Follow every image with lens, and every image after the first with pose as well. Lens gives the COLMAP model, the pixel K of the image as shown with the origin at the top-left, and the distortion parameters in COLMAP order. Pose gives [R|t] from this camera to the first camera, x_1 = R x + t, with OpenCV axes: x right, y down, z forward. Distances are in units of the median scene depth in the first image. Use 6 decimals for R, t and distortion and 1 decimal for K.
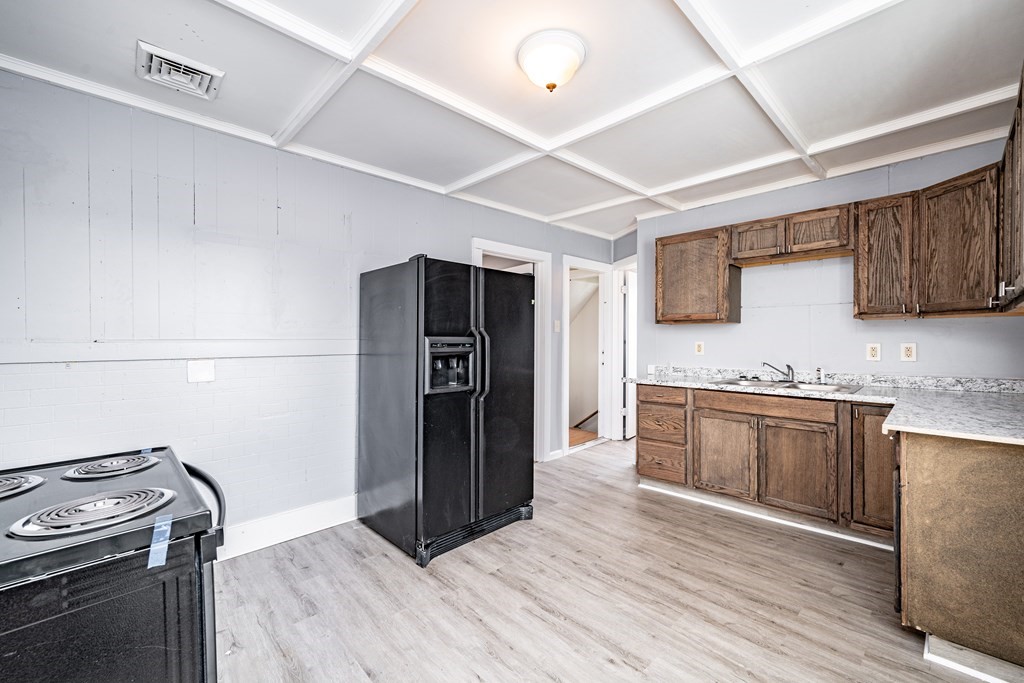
lens RADIAL K [[424.3, 0, 505.3], [0, 424.3, 340.8], [0, 0, 1]] dist [-0.000422, -0.000304]
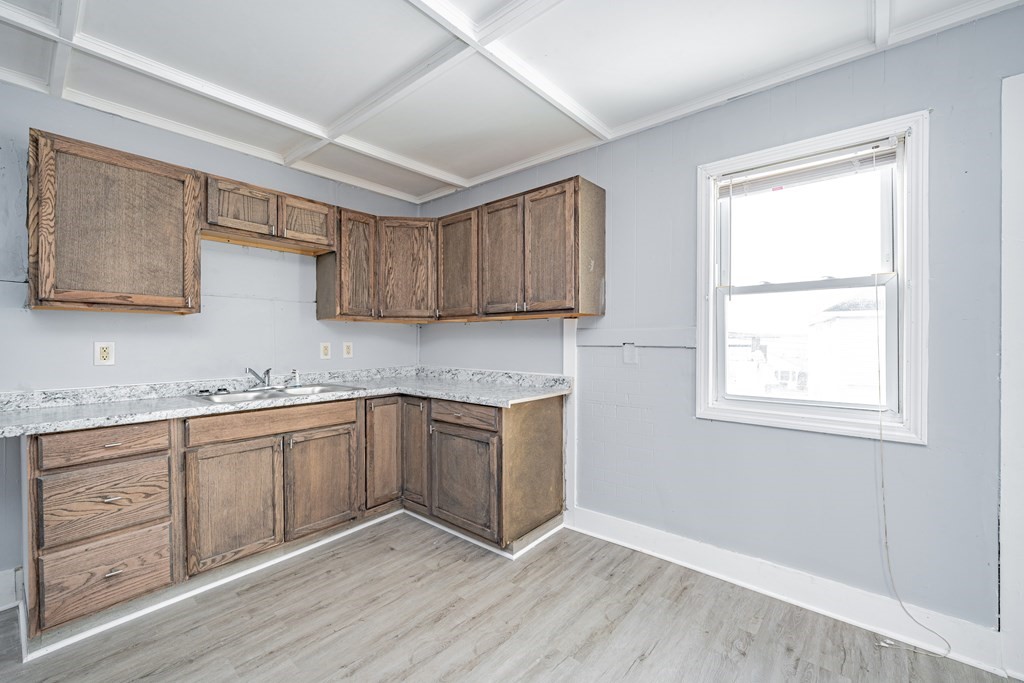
lens RADIAL K [[422.9, 0, 517.3], [0, 422.9, 340.5], [0, 0, 1]] dist [-0.000940, -0.000413]
pose [[-0.123574, 0.002809, 0.992331, -0.237091], [0.006409, 0.999977, -0.002032, 0.005914], [-0.992315, 0.006109, -0.123589, 0.640098]]
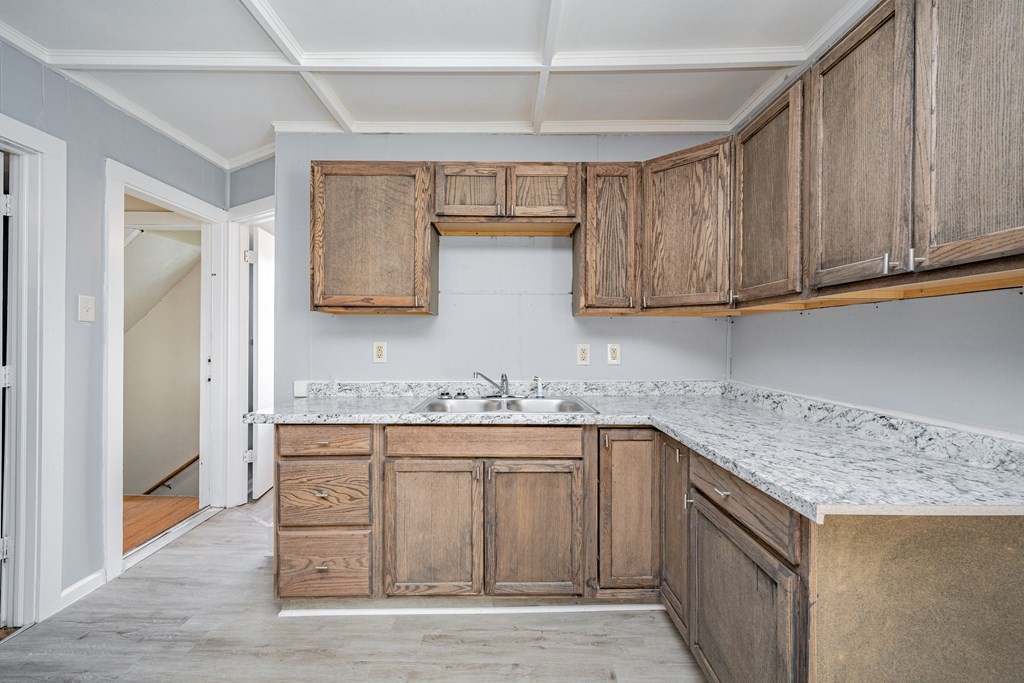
lens RADIAL K [[429.3, 0, 505.2], [0, 429.3, 341.8], [0, 0, 1]] dist [-0.000016, -0.000334]
pose [[0.691501, 0.001026, 0.722375, 0.147713], [-0.002538, 0.999996, 0.001009, 0.000950], [-0.722371, -0.002531, 0.691501, 0.515686]]
